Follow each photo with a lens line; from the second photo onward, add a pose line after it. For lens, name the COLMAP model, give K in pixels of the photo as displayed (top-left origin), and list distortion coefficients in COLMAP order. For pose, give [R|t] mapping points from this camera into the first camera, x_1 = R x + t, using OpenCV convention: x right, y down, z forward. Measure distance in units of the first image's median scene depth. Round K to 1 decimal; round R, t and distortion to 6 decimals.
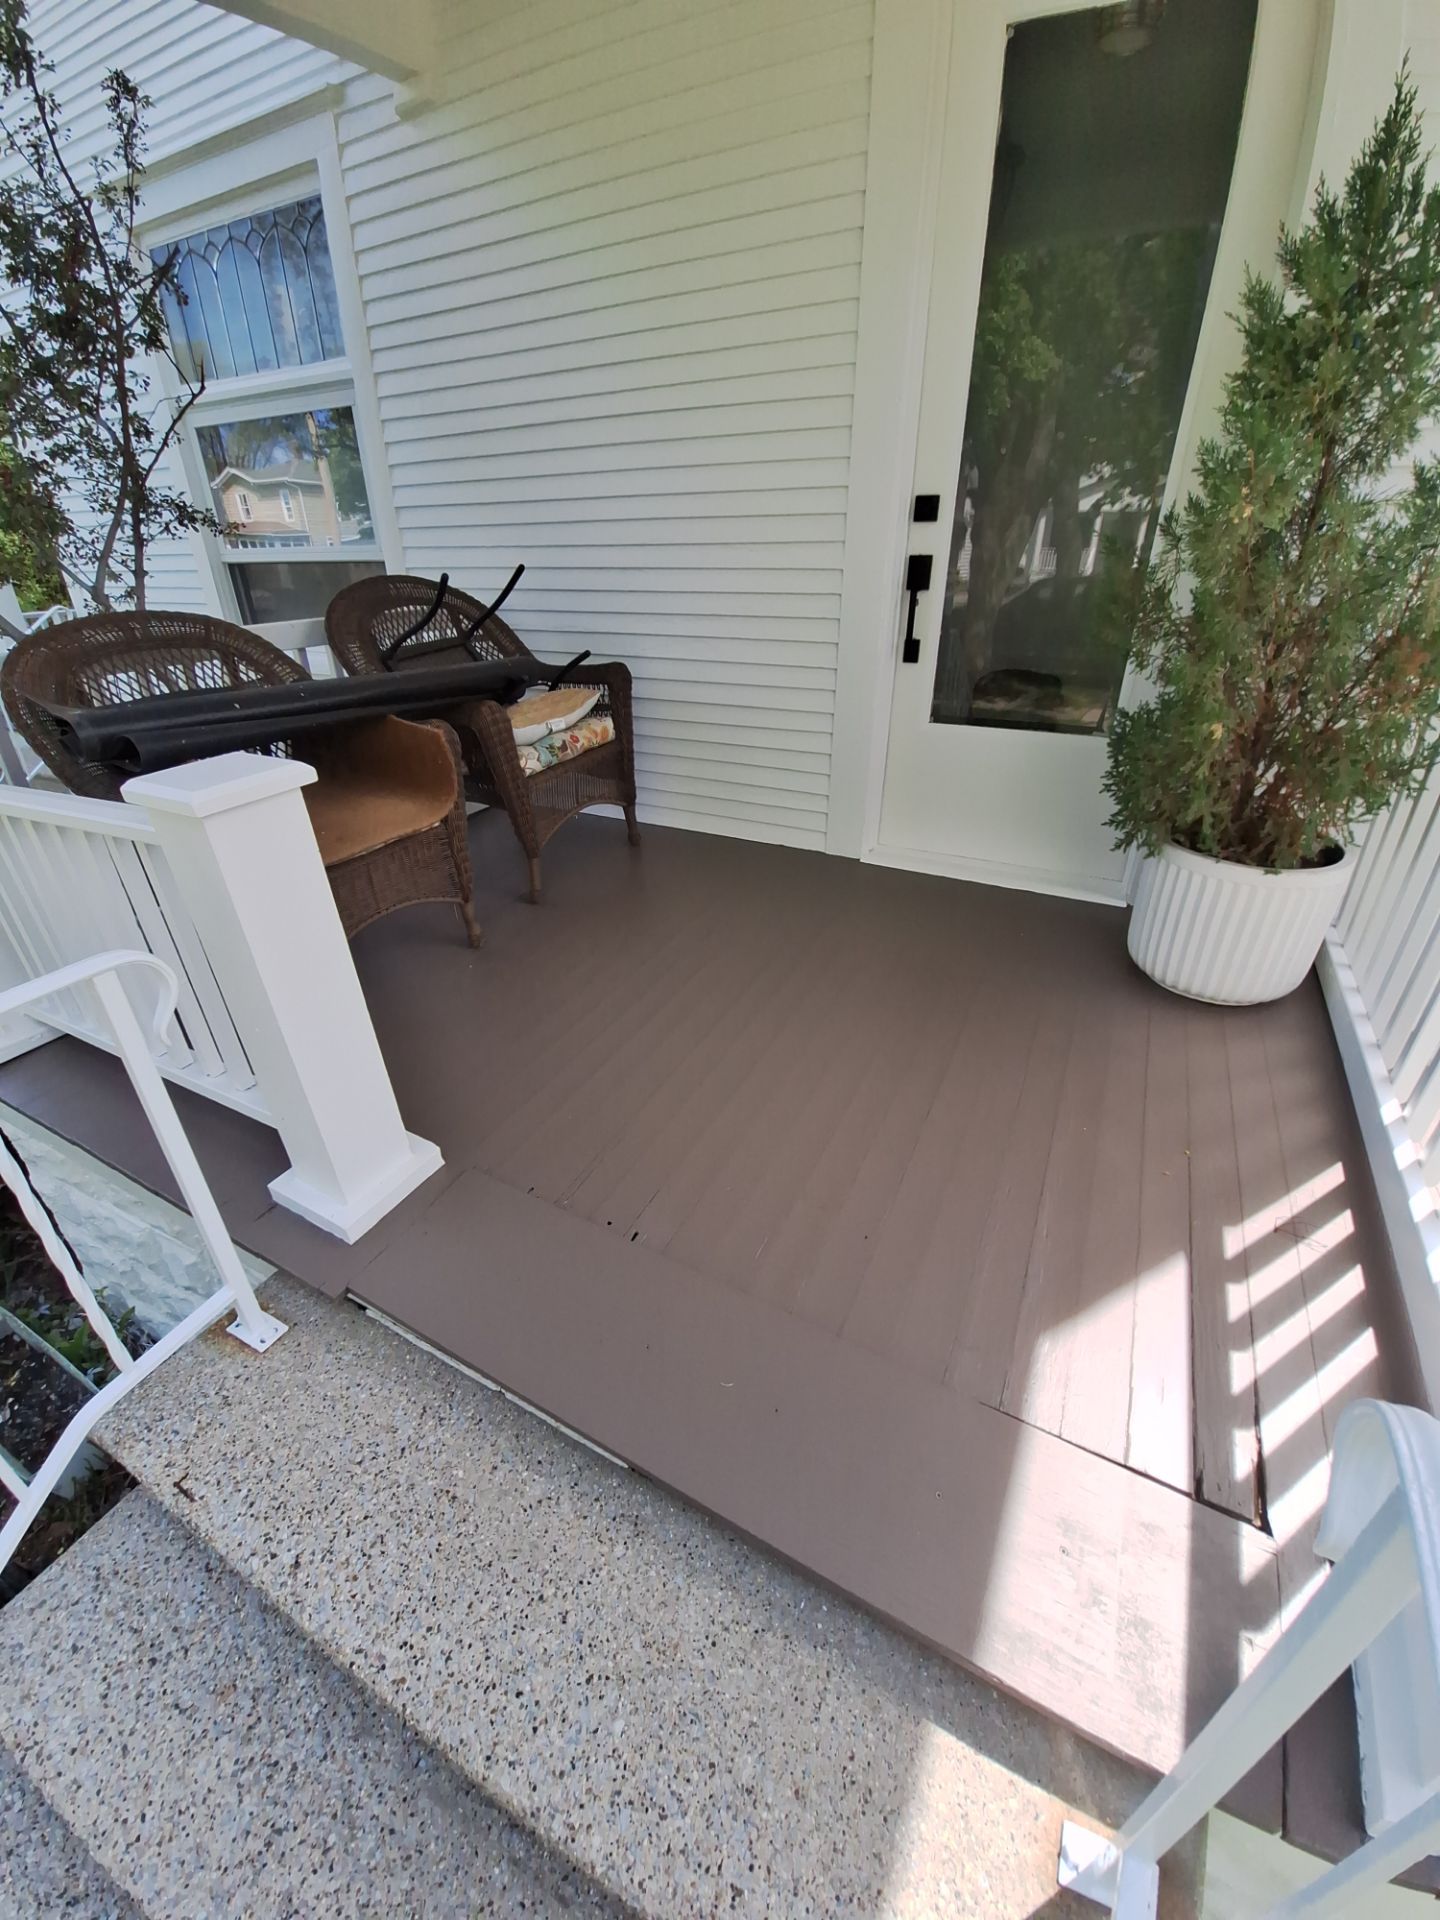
lens RADIAL K [[755.4, 0, 708.5], [0, 755.4, 955.4], [0, 0, 1]] dist [0.004726, -0.013406]
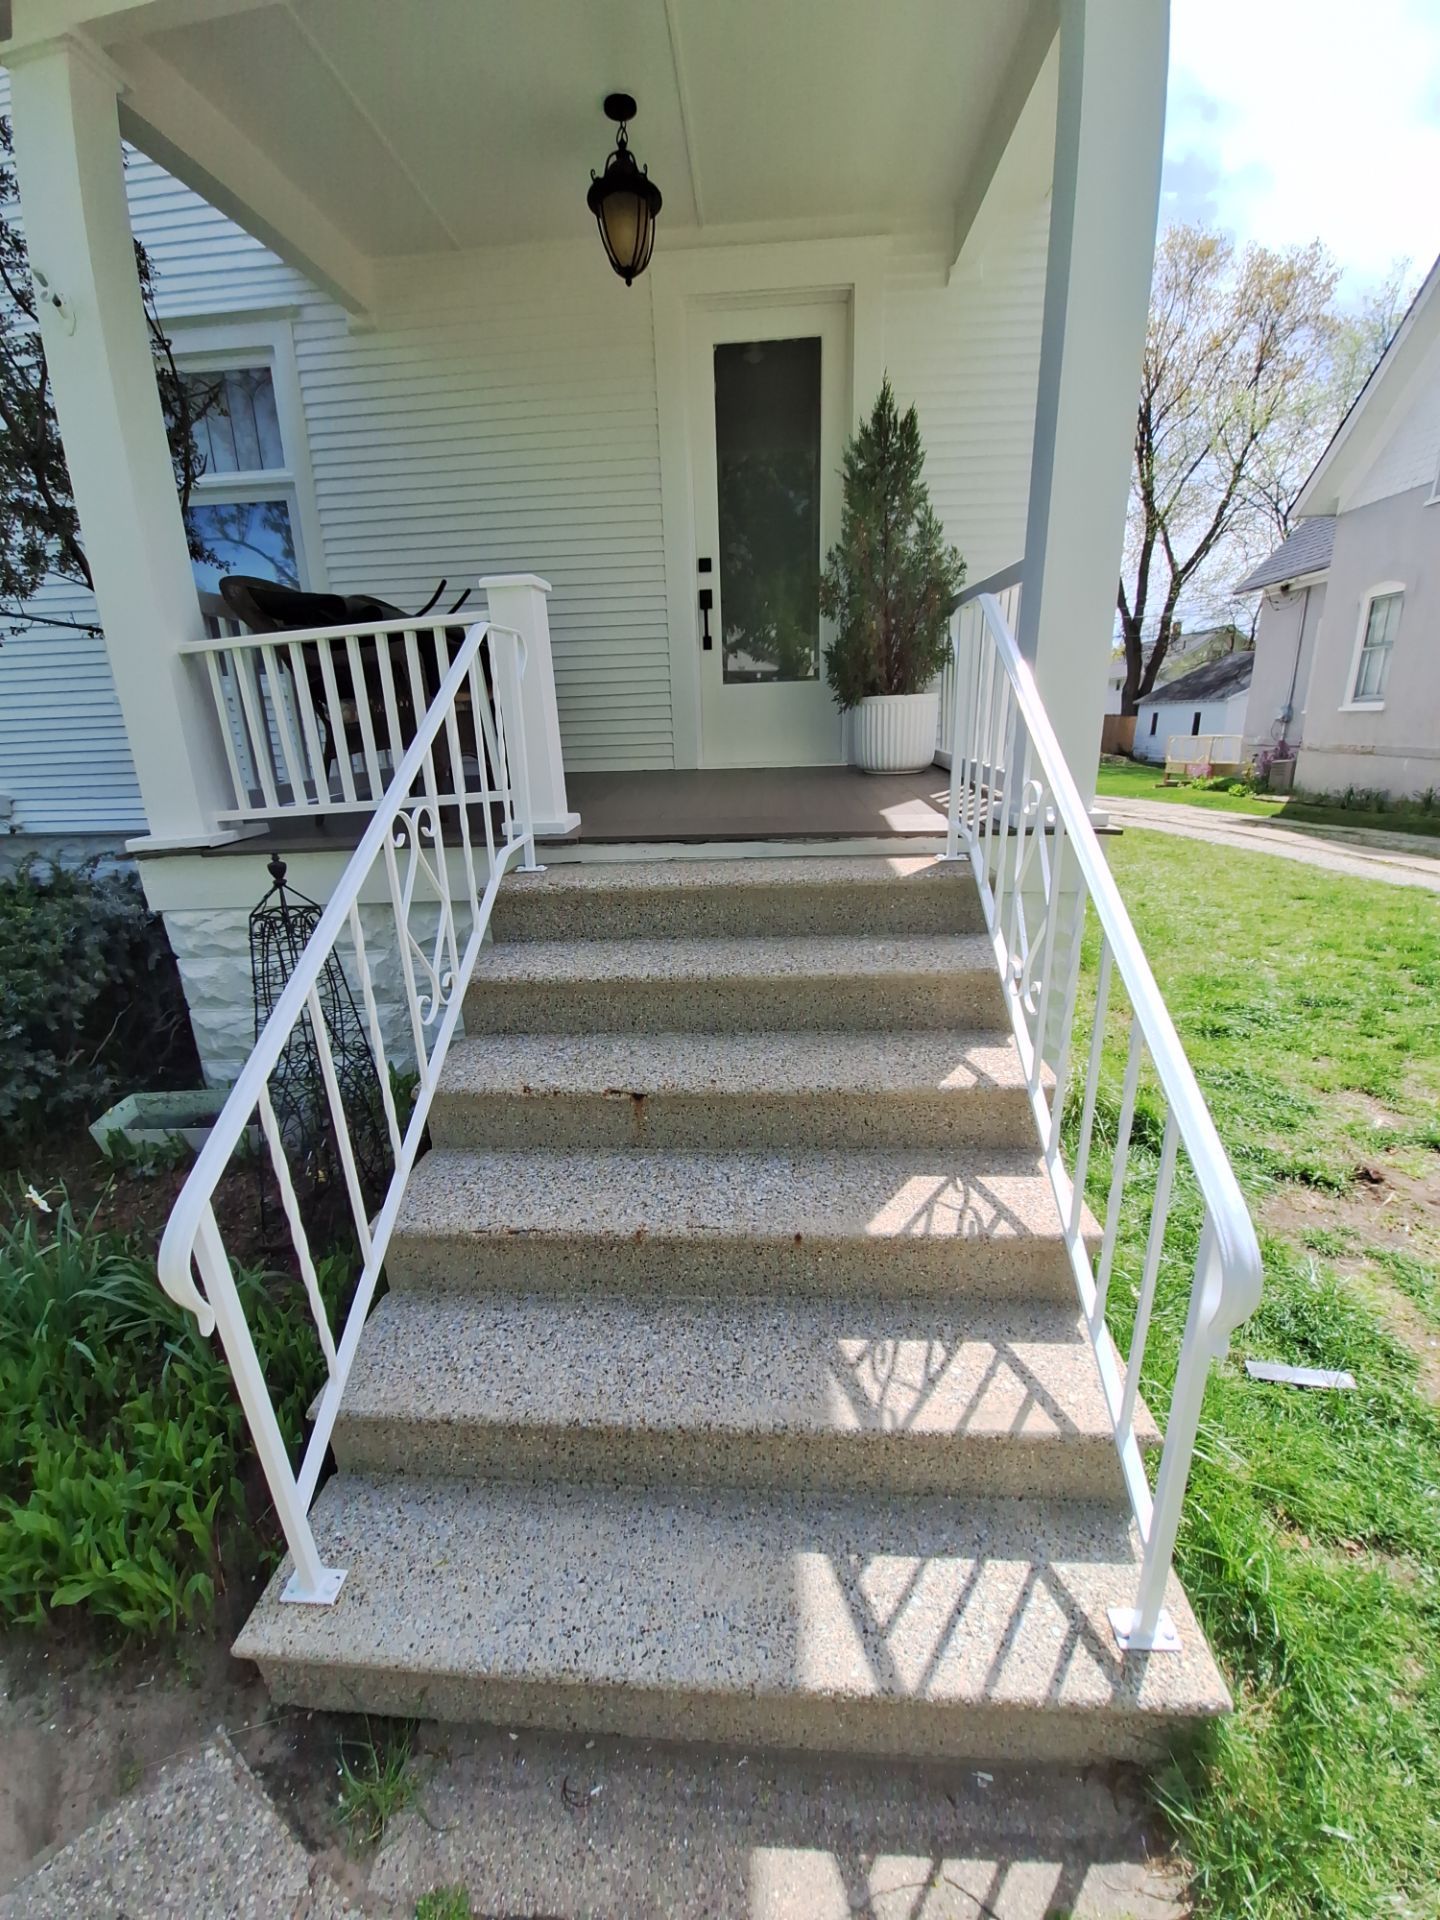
lens RADIAL K [[755.4, 0, 708.5], [0, 755.4, 955.4], [0, 0, 1]] dist [0.004726, -0.013406]
pose [[0.910969, -0.137484, 0.388887, -0.529199], [0.215097, 0.962812, -0.163480, 0.603912], [-0.351949, 0.232574, 0.906665, -0.438326]]
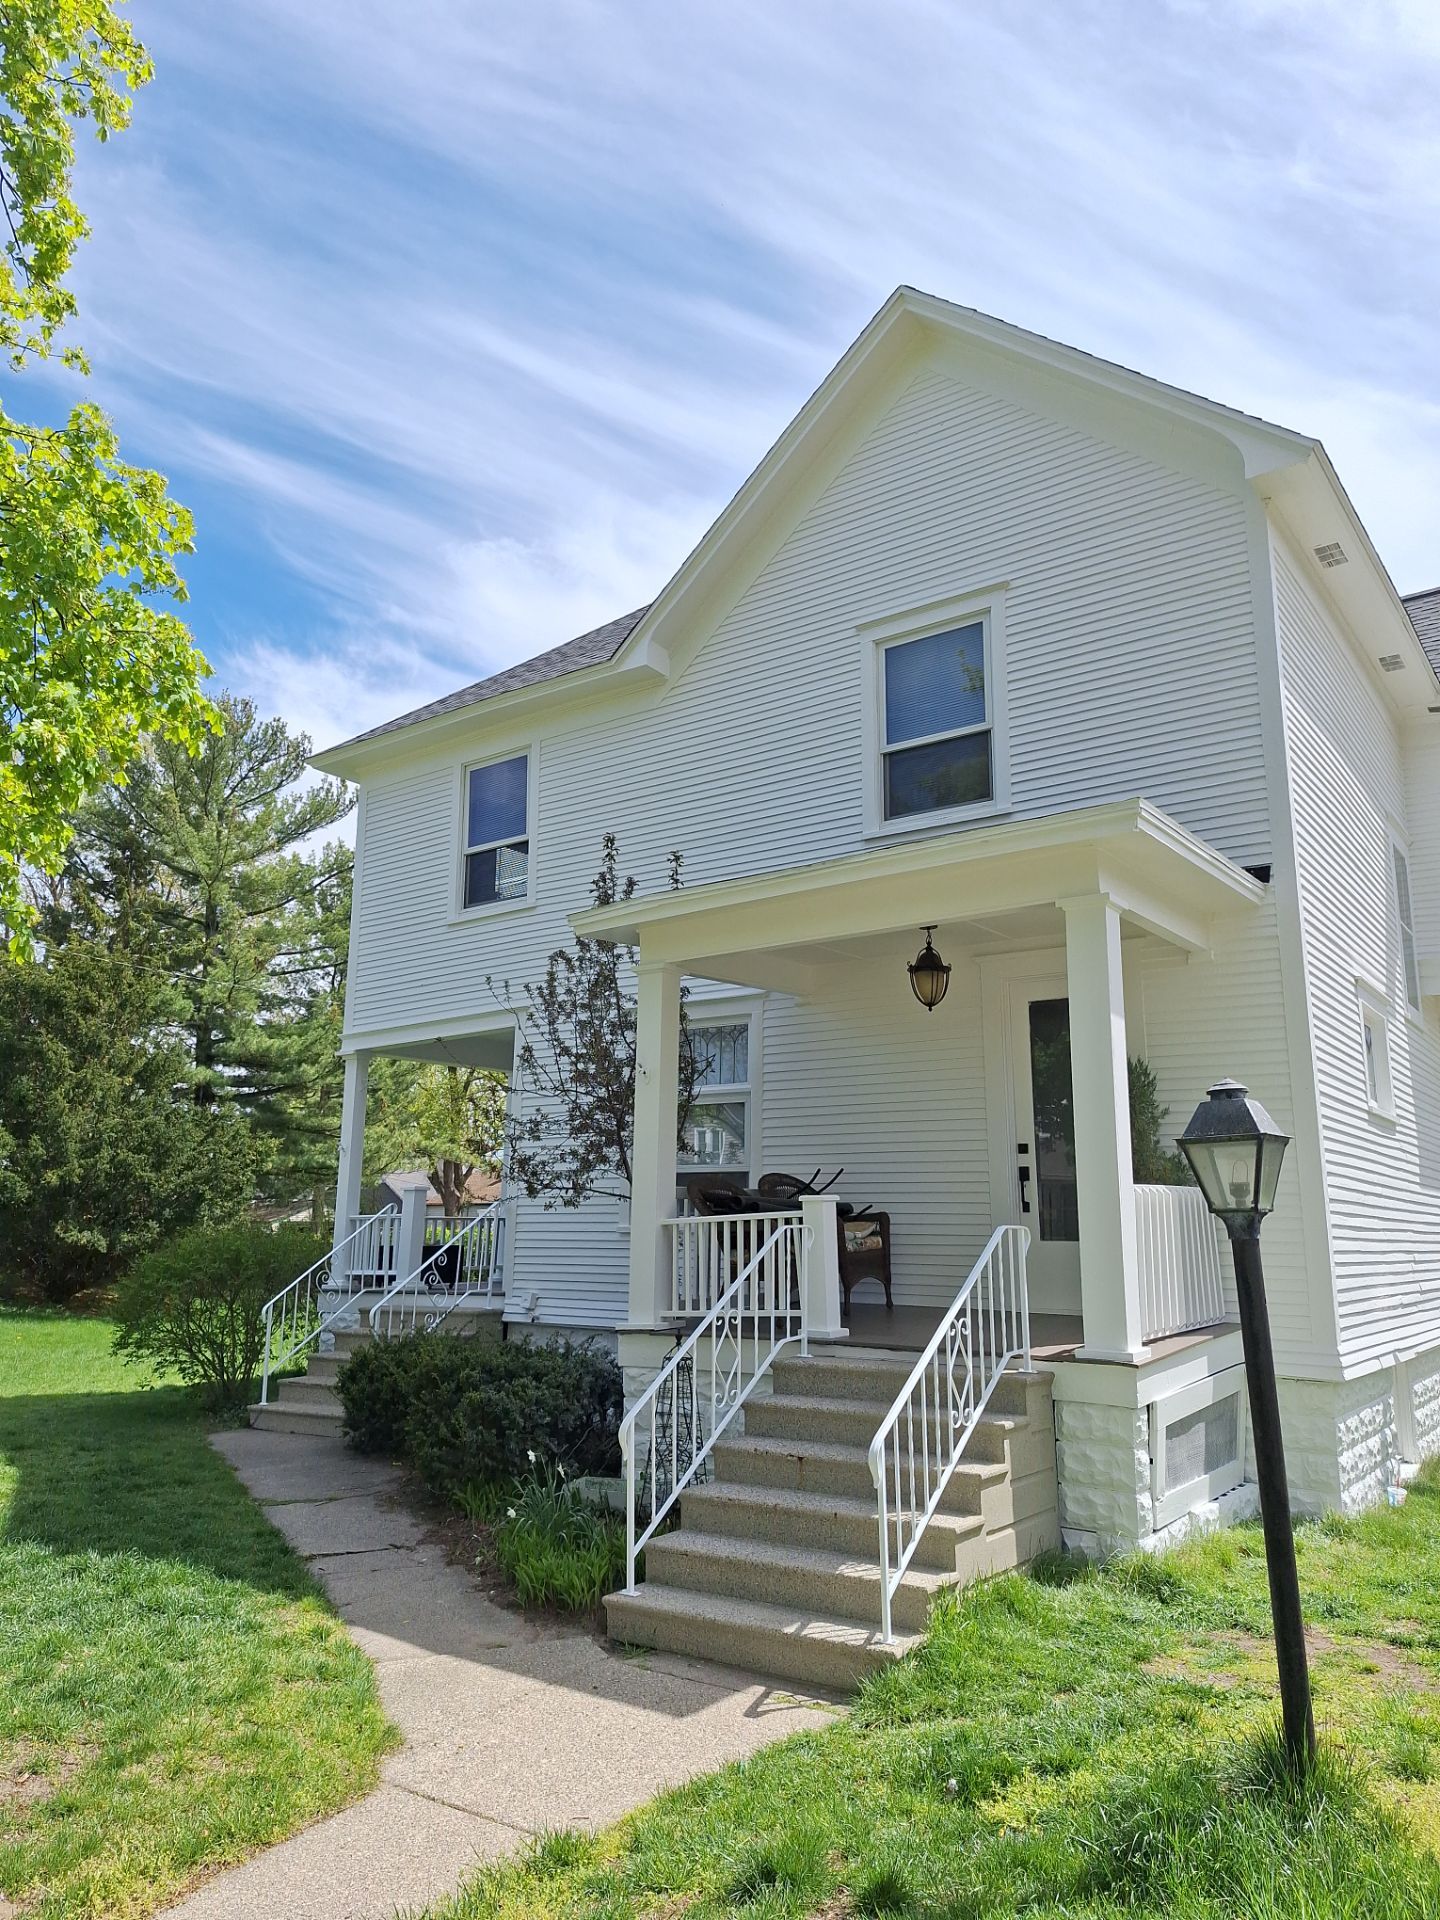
lens RADIAL K [[1333.9, 0, 720.0], [0, 1333.9, 960.0], [0, 0, 1]] dist [0.097893, -0.000682]
pose [[0.993607, -0.003254, -0.112843, -0.167588], [-0.069661, 0.768906, -0.635556, 1.602550], [0.088834, 0.639354, 0.763764, -2.530732]]
